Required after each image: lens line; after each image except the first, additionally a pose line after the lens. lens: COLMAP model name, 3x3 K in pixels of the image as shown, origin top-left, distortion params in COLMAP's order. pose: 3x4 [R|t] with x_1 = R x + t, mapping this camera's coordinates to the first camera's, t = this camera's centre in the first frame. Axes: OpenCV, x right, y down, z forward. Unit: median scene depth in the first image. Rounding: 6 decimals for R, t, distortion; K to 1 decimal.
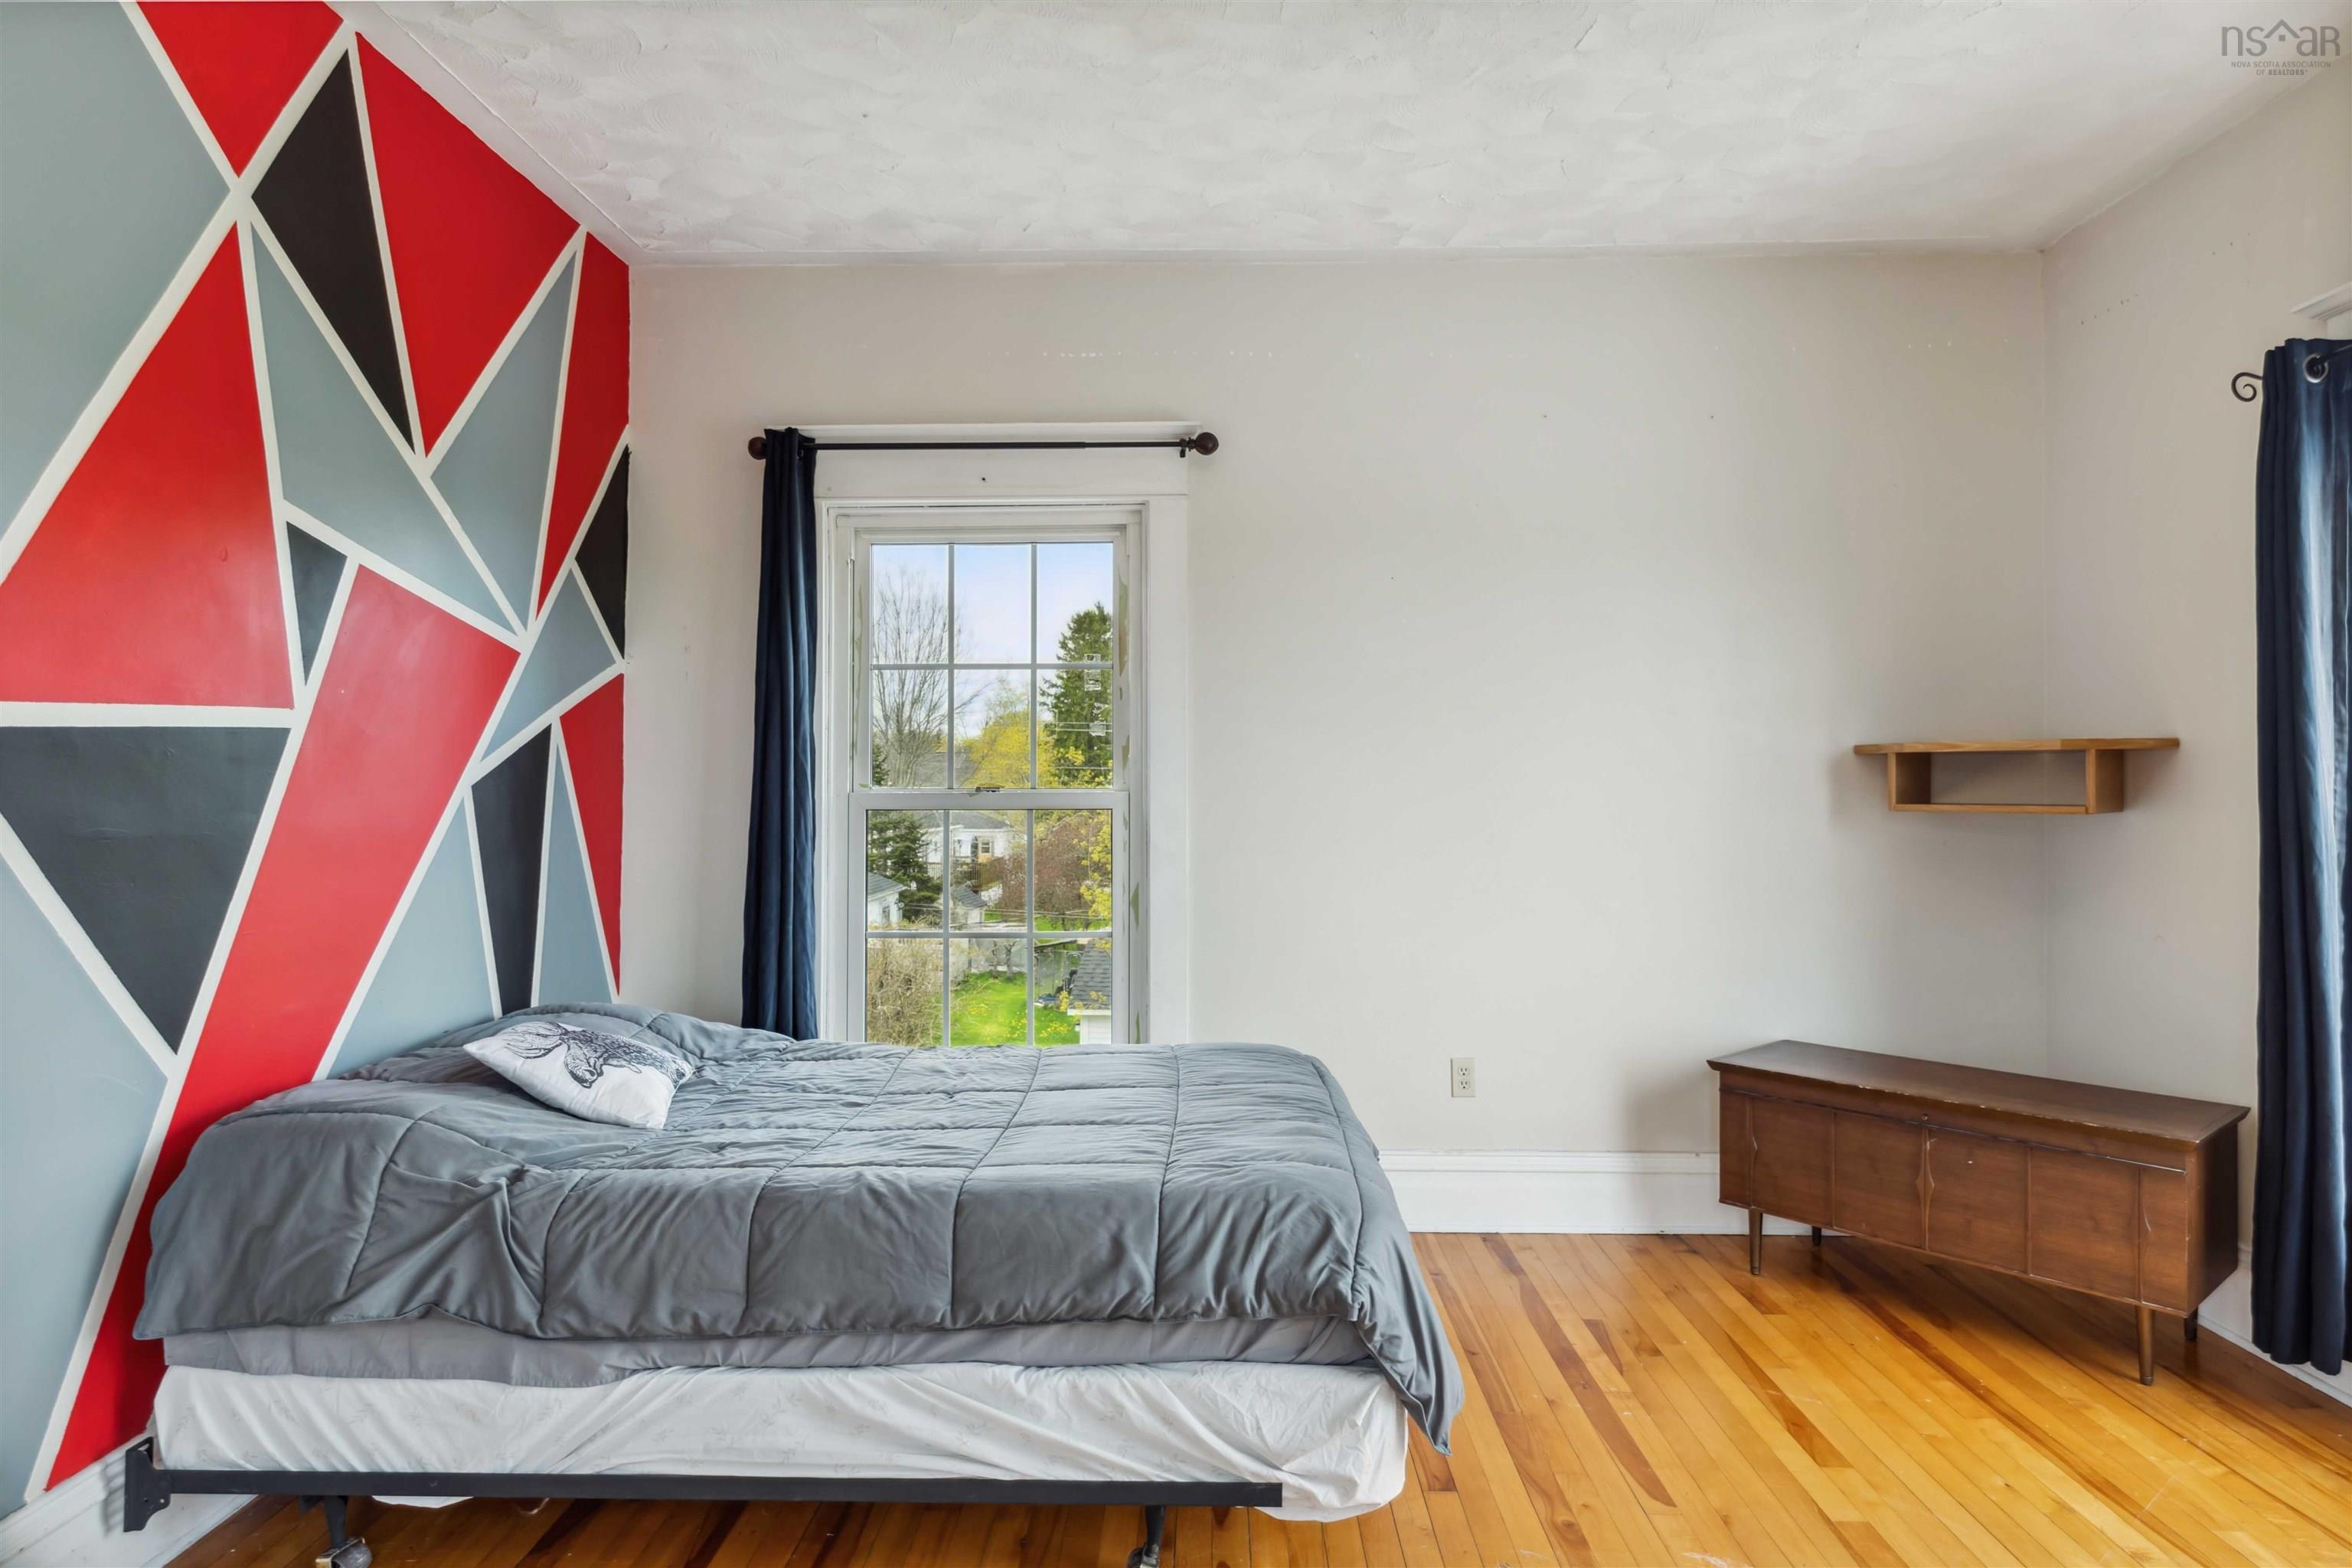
lens RADIAL K [[1340.8, 0, 1175.4], [0, 1340.8, 748.3], [0, 0, 1]] dist [-0.000633, 0.000103]
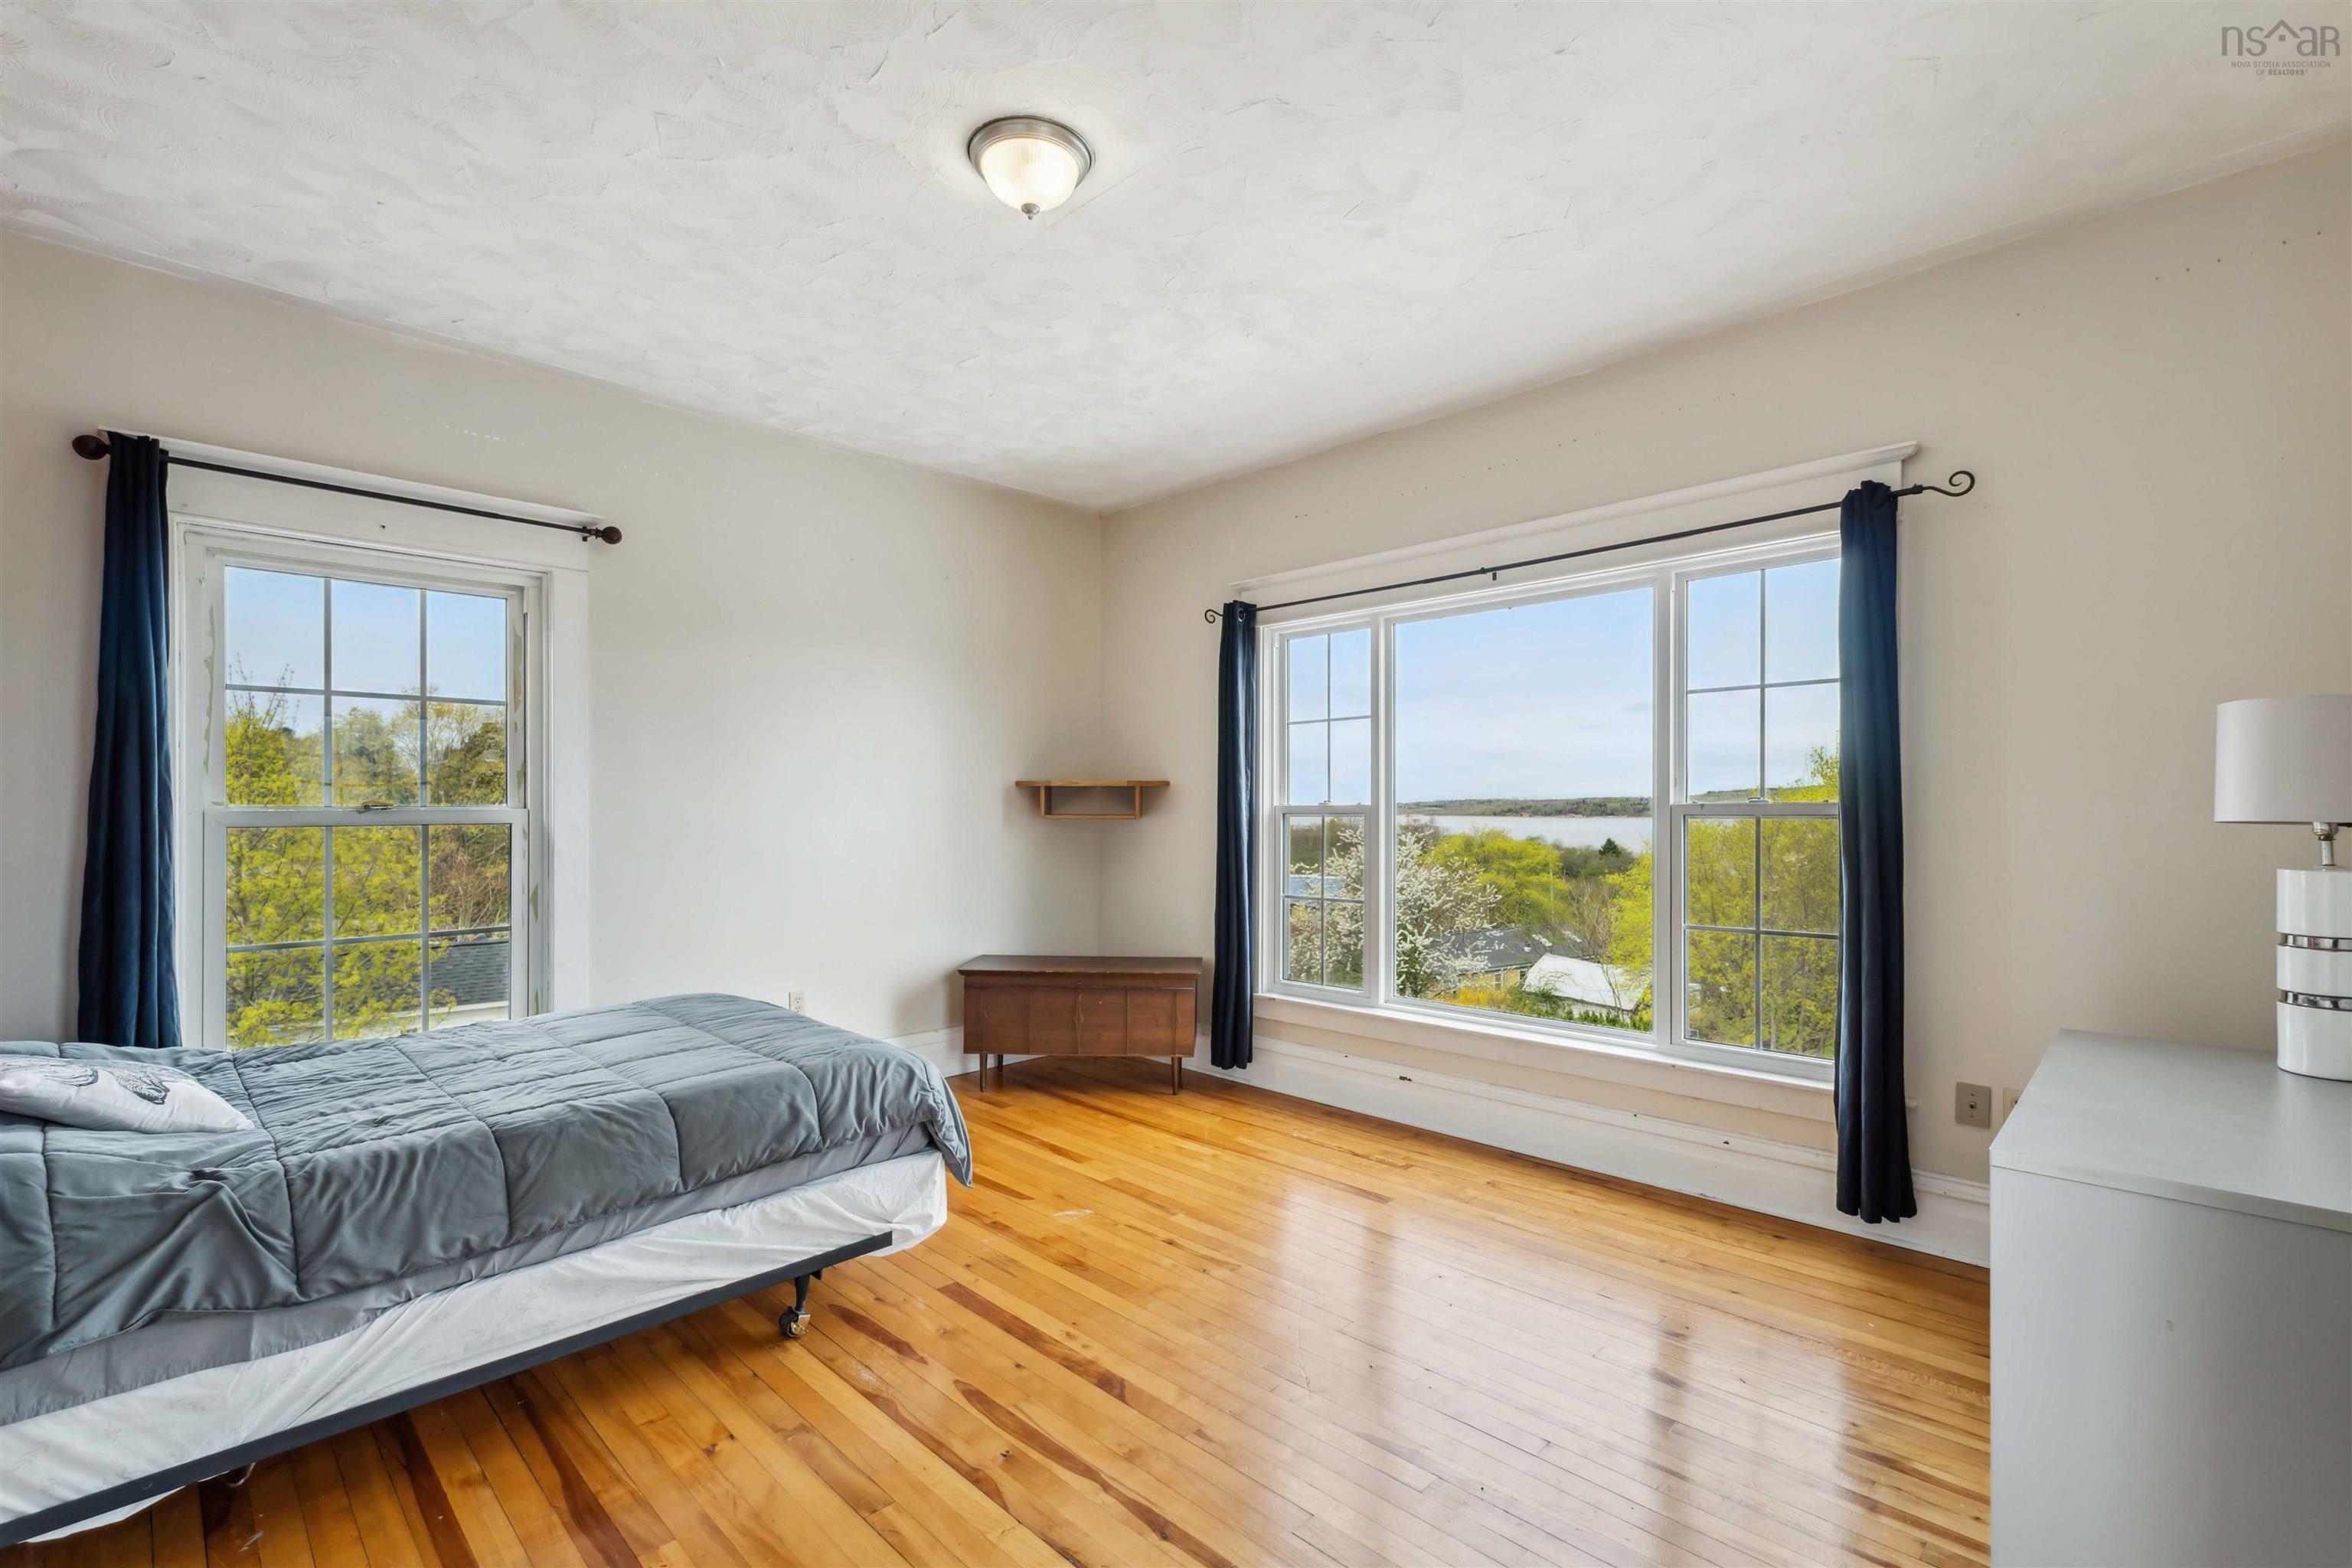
lens RADIAL K [[990.0, 0, 1176.0], [0, 990.0, 784.0], [0, 0, 1]] dist [0.002284, 0.000096]
pose [[0.698485, 0.015406, 0.715459, -0.541611], [-0.022760, 0.999741, 0.000692, -0.008439], [-0.715263, -0.016767, 0.698655, -0.086864]]
